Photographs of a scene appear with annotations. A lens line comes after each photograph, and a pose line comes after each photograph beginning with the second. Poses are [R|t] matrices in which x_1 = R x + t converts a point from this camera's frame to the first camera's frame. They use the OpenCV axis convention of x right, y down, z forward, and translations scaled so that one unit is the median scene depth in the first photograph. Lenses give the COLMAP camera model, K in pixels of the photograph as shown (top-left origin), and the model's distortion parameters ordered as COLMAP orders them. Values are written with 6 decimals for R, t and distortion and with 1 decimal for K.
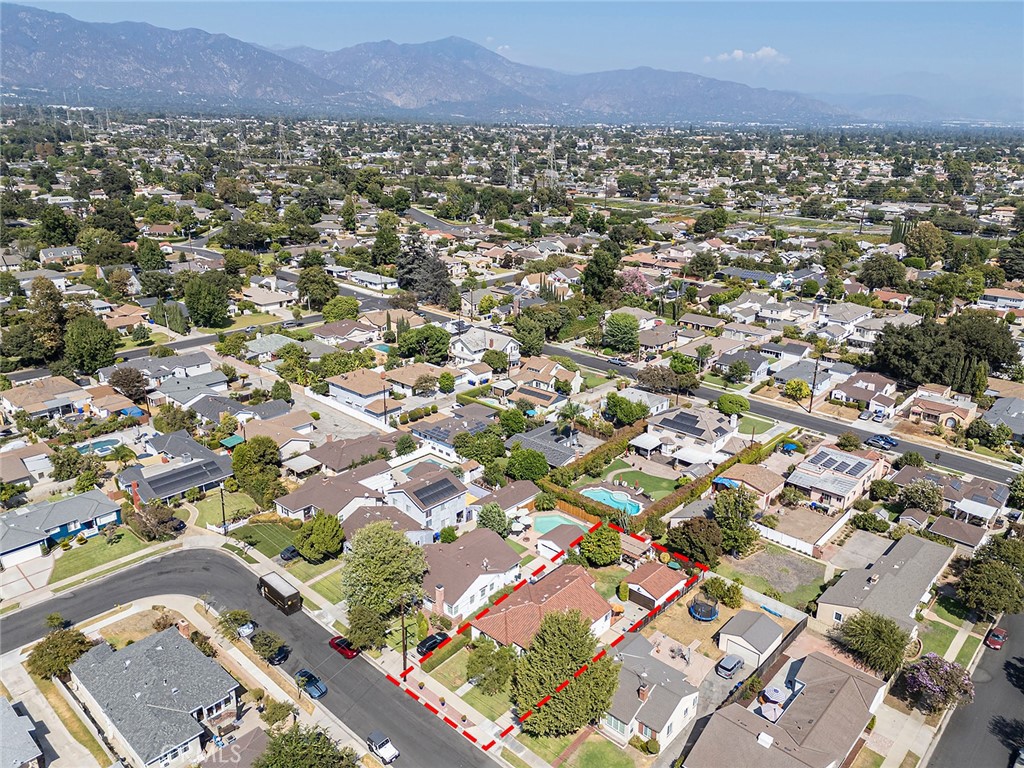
lens RADIAL K [[743.2, 0, 512.0], [0, 743.2, 384.0], [0, 0, 1]] dist [0.093585, -0.114354]
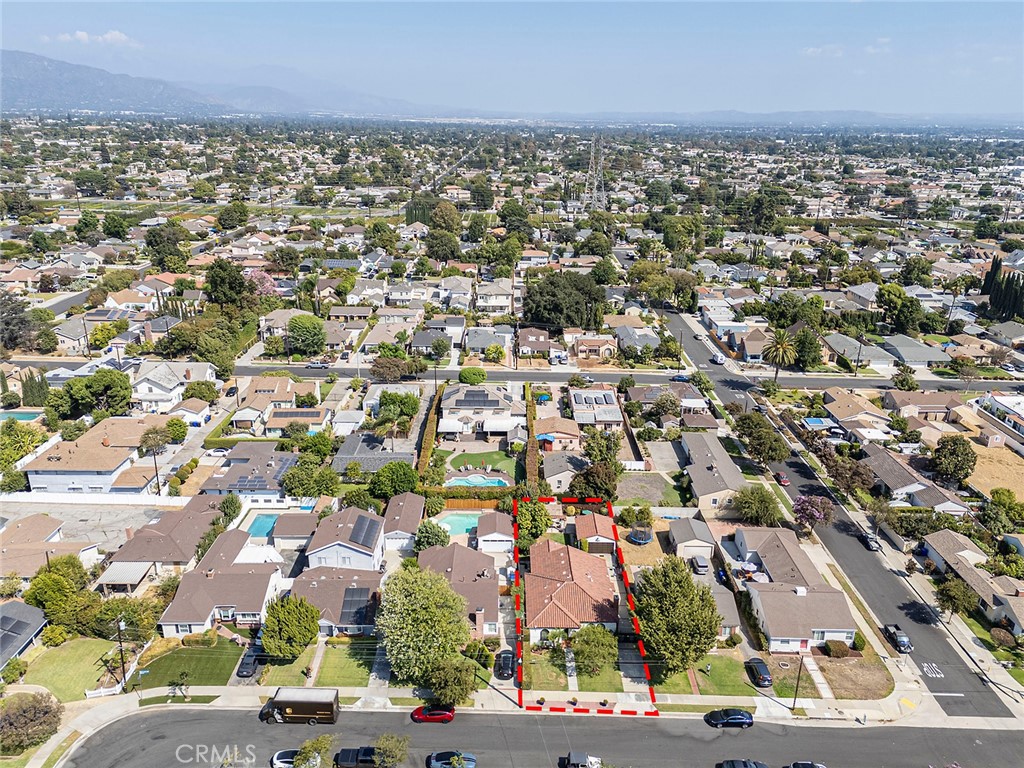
lens RADIAL K [[743.2, 0, 512.0], [0, 743.2, 384.0], [0, 0, 1]] dist [0.093585, -0.114354]
pose [[0.735332, -0.228710, 0.637949, -0.329283], [0.220943, 0.970807, 0.093372, -0.046536], [-0.640680, 0.072291, 0.764397, 0.123530]]
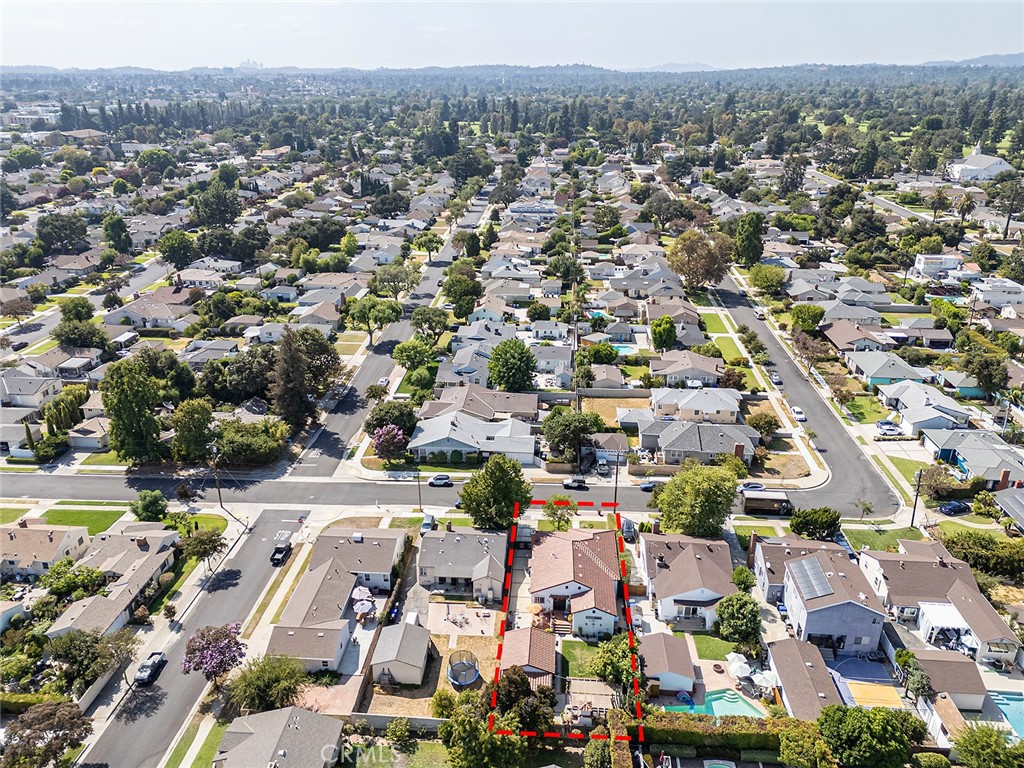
lens RADIAL K [[743.2, 0, 512.0], [0, 743.2, 384.0], [0, 0, 1]] dist [0.093585, -0.114354]
pose [[-0.781972, 0.228844, -0.579784, 0.368489], [-0.215981, 0.773060, 0.596431, -0.274453], [0.584698, 0.591615, -0.555086, 0.740312]]
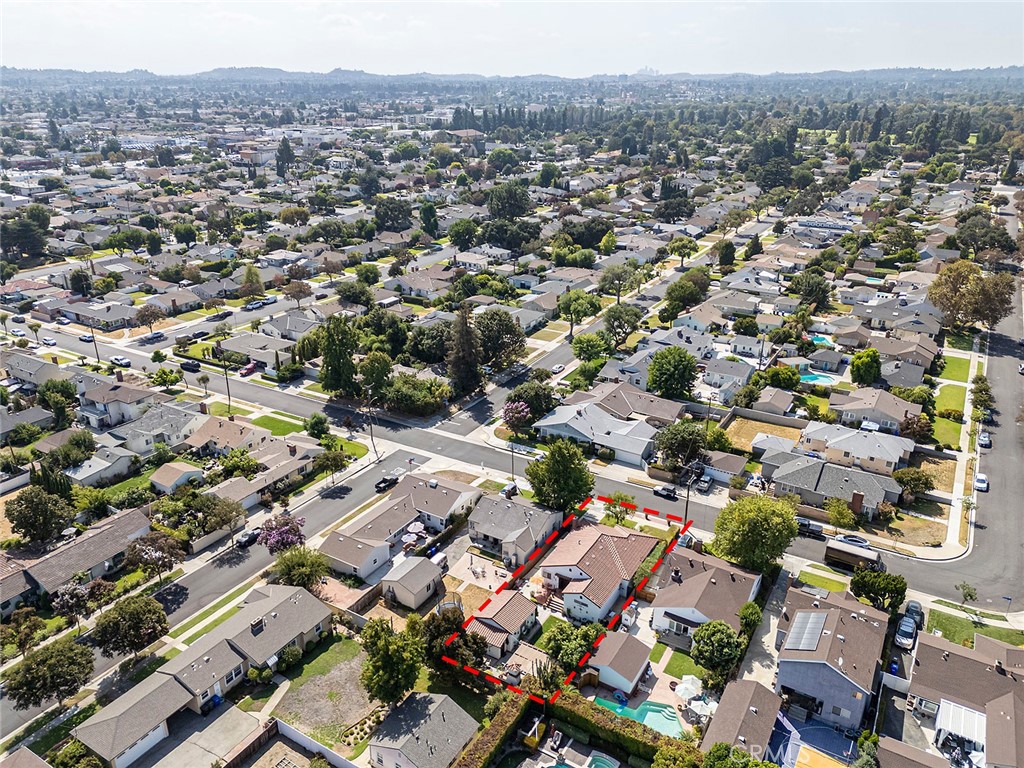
lens RADIAL K [[743.2, 0, 512.0], [0, 743.2, 384.0], [0, 0, 1]] dist [0.093585, -0.114354]
pose [[-0.980126, 0.064001, -0.187766, 0.201710], [-0.076874, 0.750026, 0.656926, -0.324256], [0.182873, 0.658305, -0.730200, 0.863565]]
